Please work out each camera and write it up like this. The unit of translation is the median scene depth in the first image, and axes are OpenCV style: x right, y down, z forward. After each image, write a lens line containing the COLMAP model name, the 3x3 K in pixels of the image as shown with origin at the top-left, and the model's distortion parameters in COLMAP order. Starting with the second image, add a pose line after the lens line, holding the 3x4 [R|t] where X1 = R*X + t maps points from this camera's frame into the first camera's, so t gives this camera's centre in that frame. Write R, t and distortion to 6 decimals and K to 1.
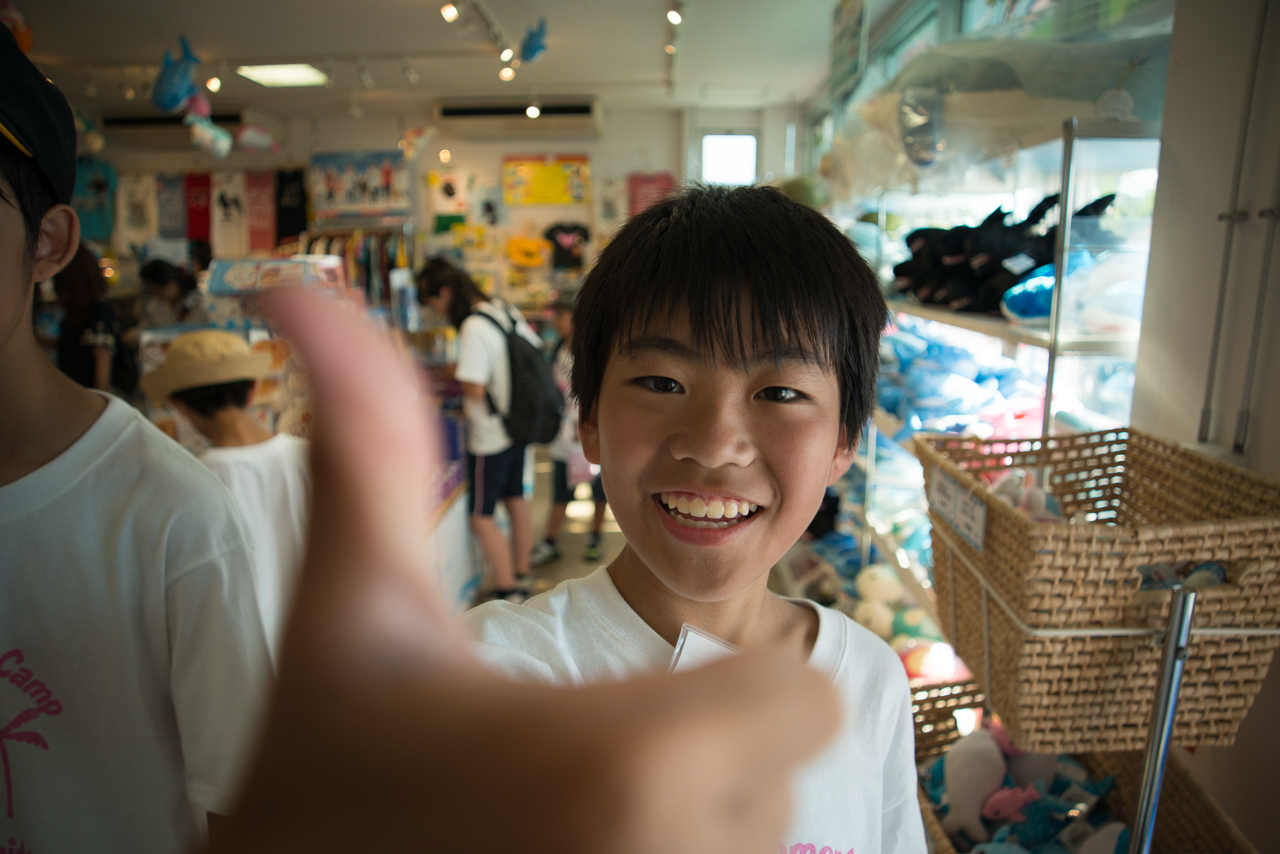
lens RADIAL K [[875.8, 0, 640.0], [0, 875.8, 427.0], [0, 0, 1]] dist [-0.132954, 0.116010]
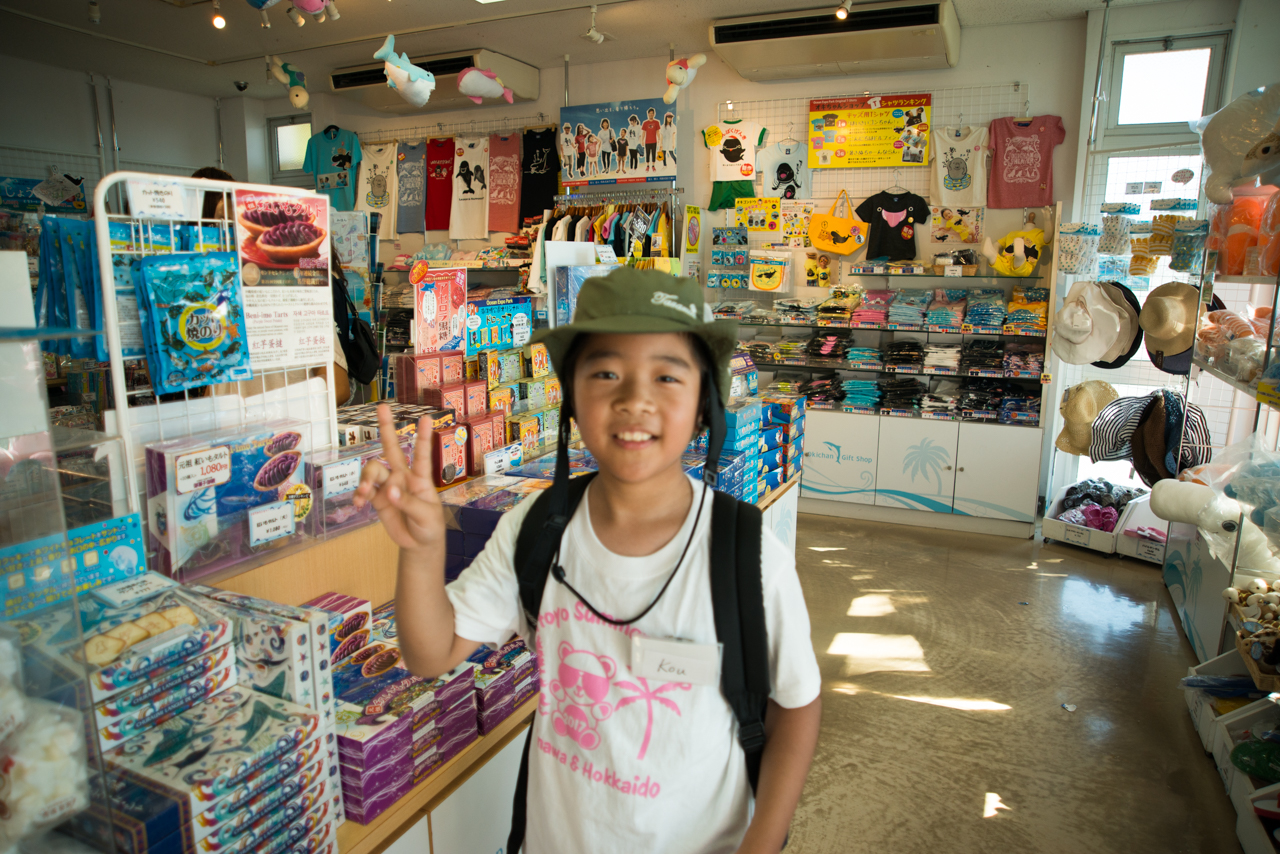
lens RADIAL K [[875.8, 0, 640.0], [0, 875.8, 427.0], [0, 0, 1]] dist [-0.132954, 0.116010]
pose [[0.923283, 0.073457, -0.377031, 0.001636], [-0.075280, 0.997113, 0.009921, -0.040388], [0.376672, 0.019223, 0.926147, 0.295753]]
